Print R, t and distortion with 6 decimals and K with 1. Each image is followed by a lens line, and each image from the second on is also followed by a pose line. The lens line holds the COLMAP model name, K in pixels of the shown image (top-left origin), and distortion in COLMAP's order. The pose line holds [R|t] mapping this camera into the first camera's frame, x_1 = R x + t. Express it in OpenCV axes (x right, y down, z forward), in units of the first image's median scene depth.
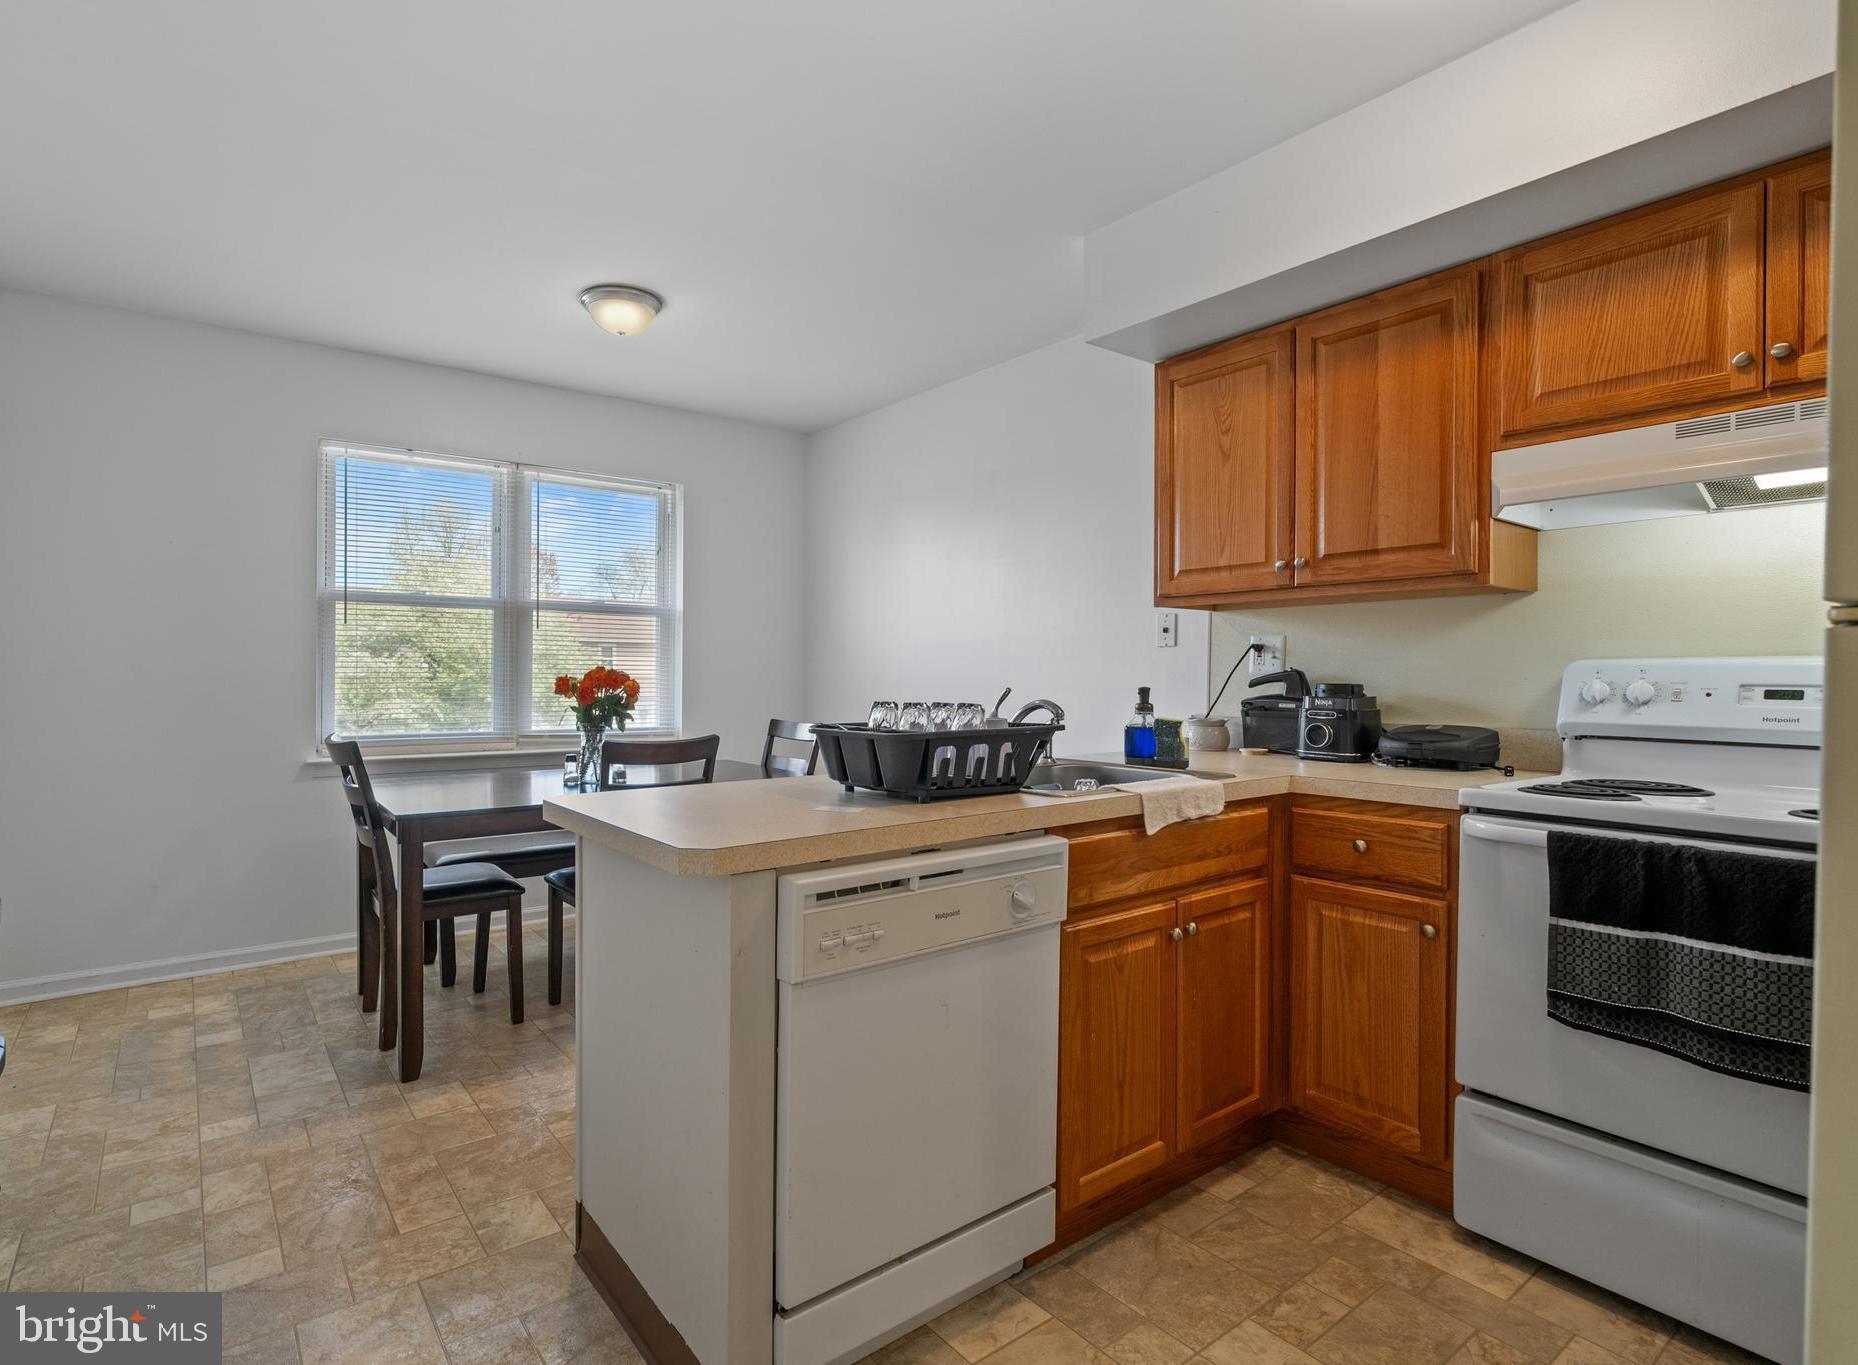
lens RADIAL K [[937.5, 0, 866.4], [0, 937.5, 666.5], [0, 0, 1]] dist [0.004189, 0.000773]
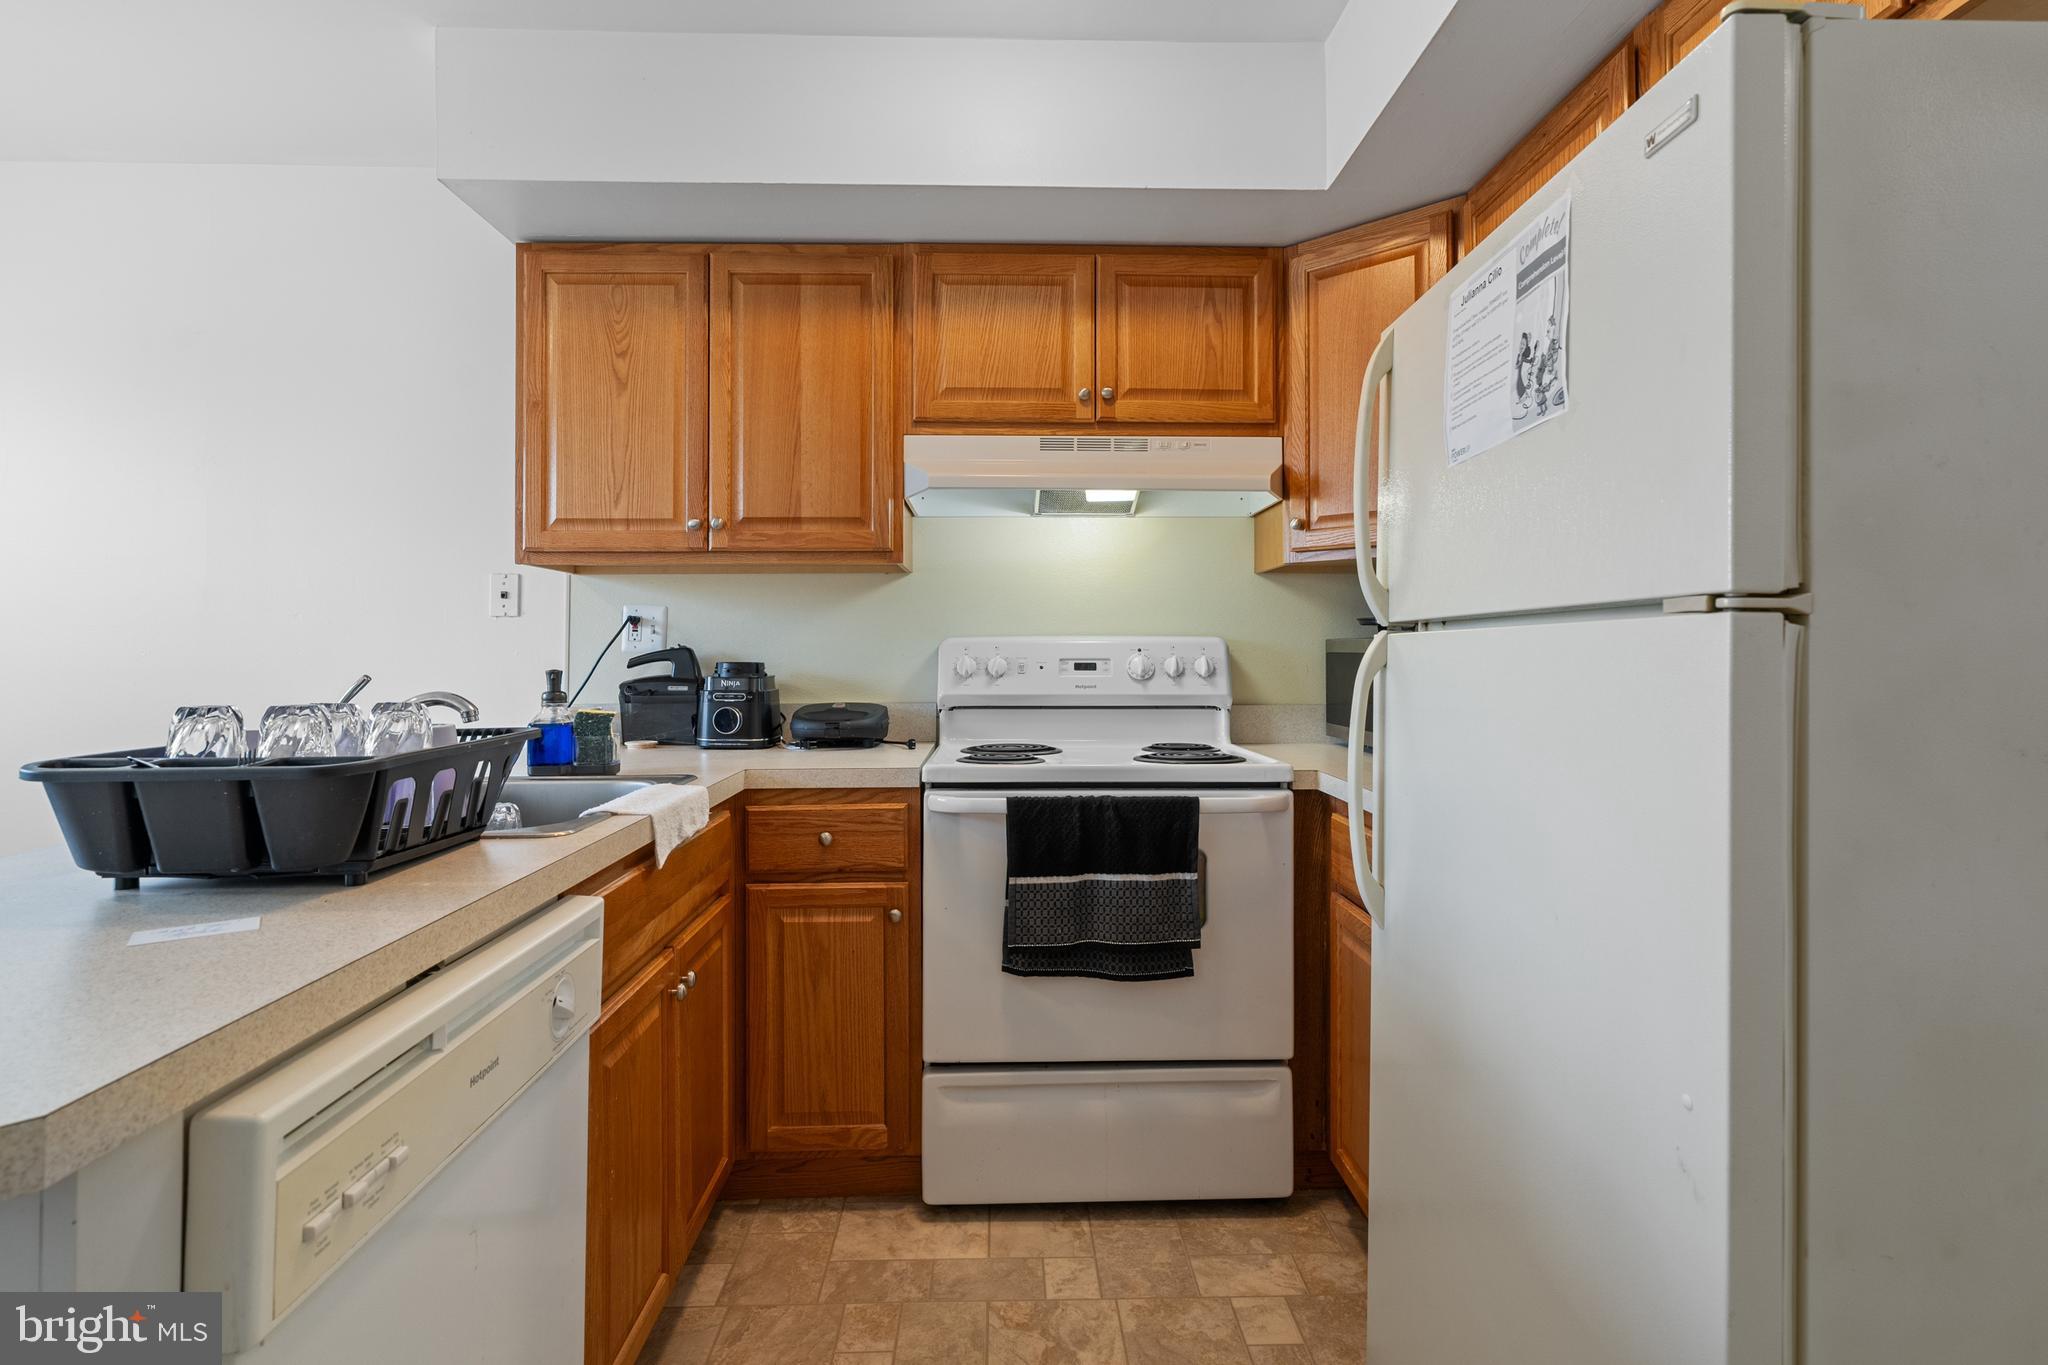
lens RADIAL K [[1010.3, 0, 1026.5], [0, 1010.3, 639.8], [0, 0, 1]] dist [-0.001844, 0.000060]
pose [[0.572161, 0.005846, 0.820121, -0.166970], [-0.002728, 0.999983, -0.005225, 0.001291], [-0.820137, 0.000752, 0.572167, 0.266987]]
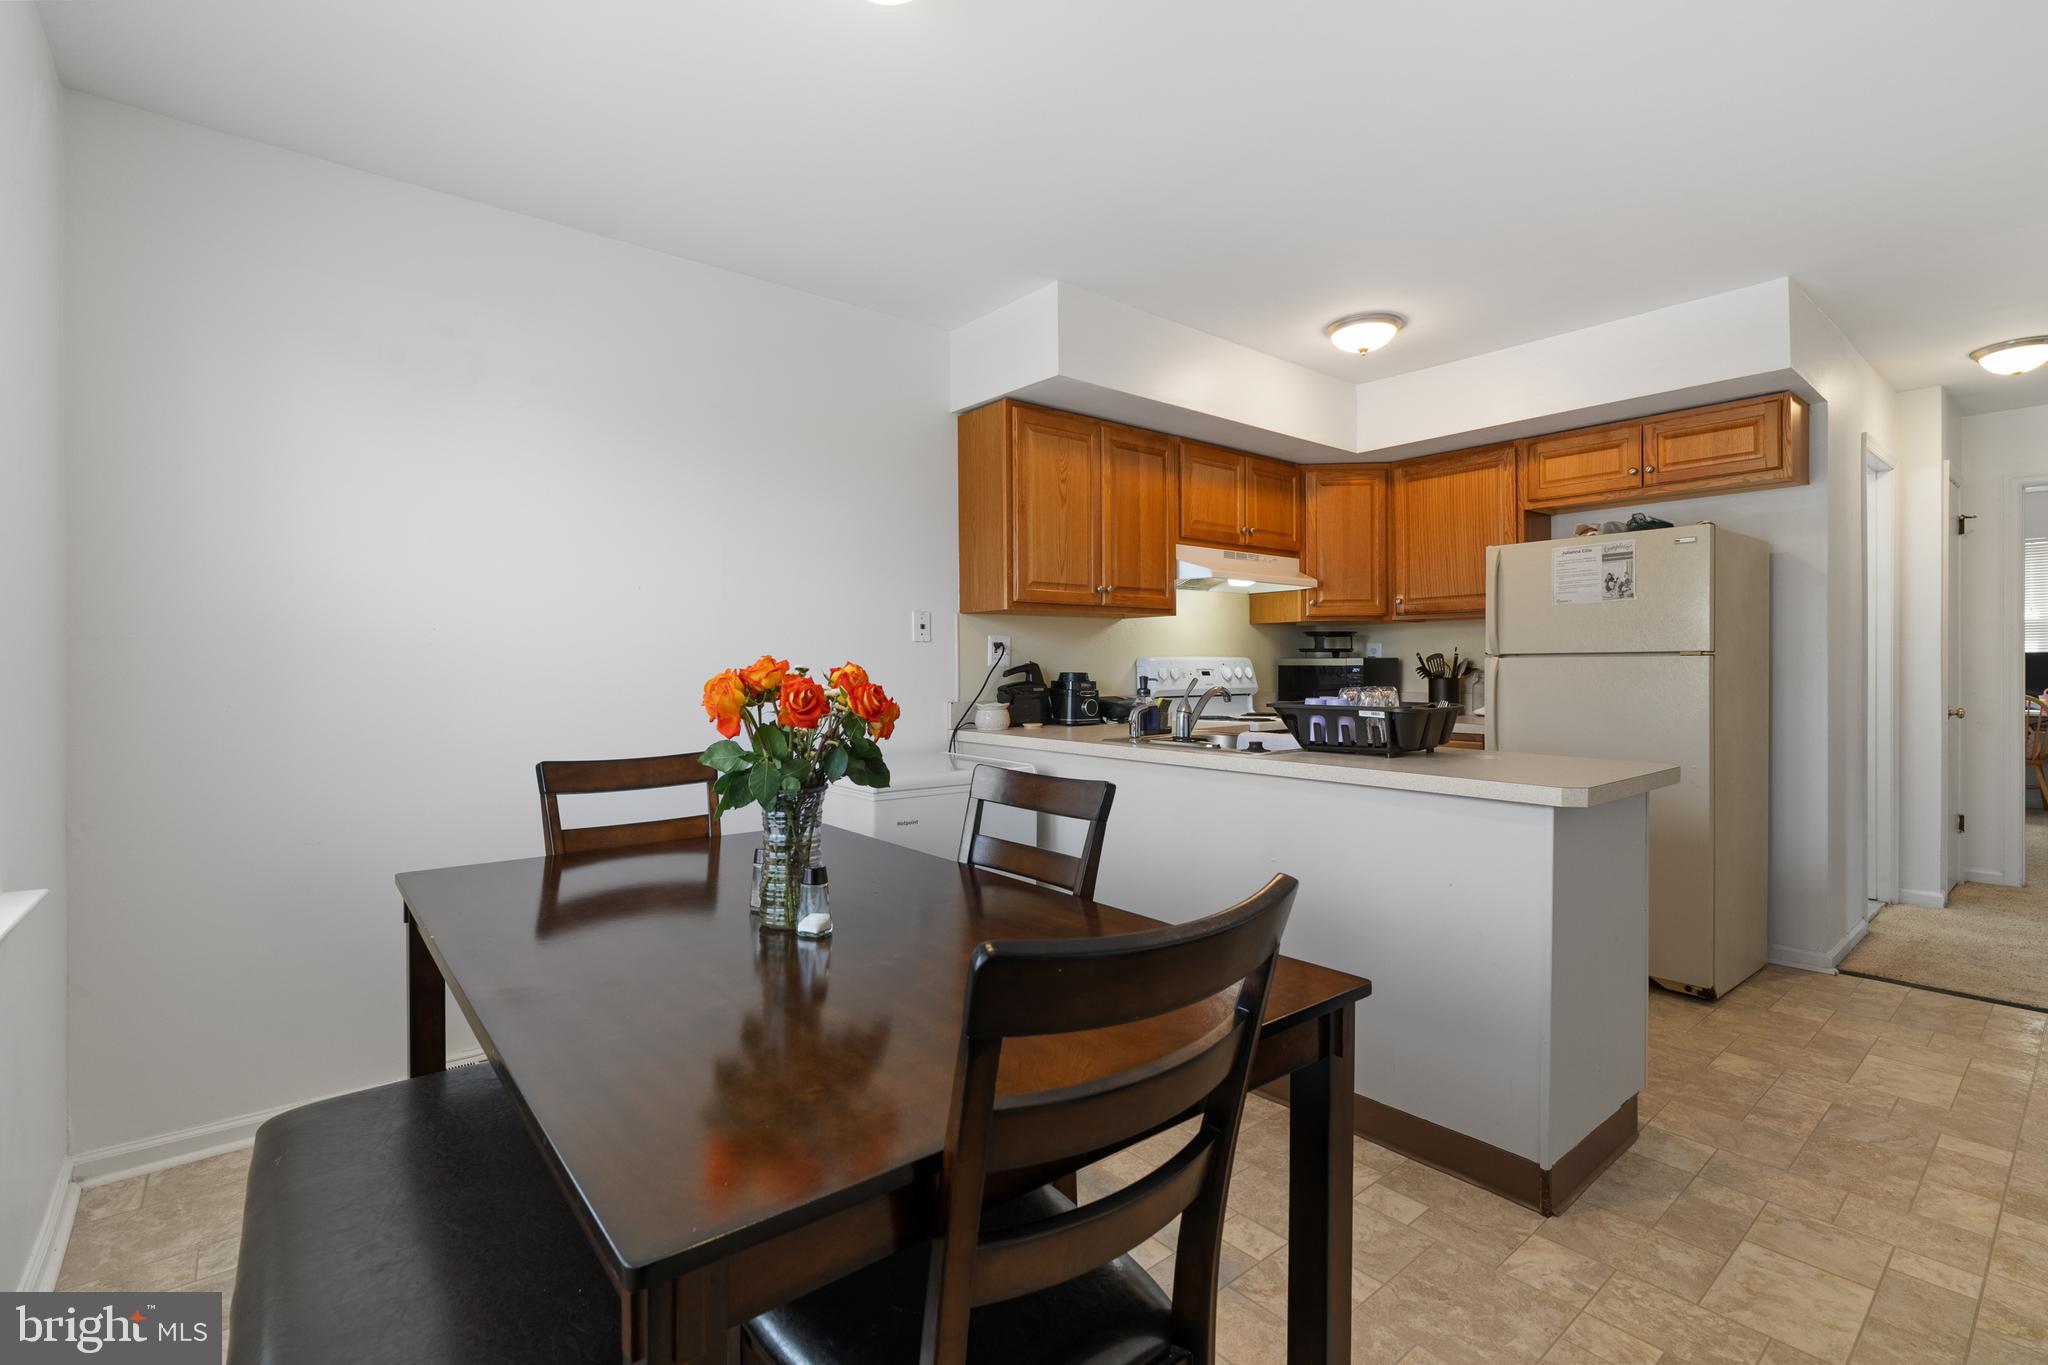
lens RADIAL K [[830.9, 0, 1094.4], [0, 830.9, 660.1], [0, 0, 1]] dist [-0.000036, 0.000062]
pose [[-0.043715, -0.000474, 0.999044, -0.976484], [-0.004630, 0.999989, 0.000271, -0.001083], [-0.999033, -0.004614, -0.043717, 1.266648]]
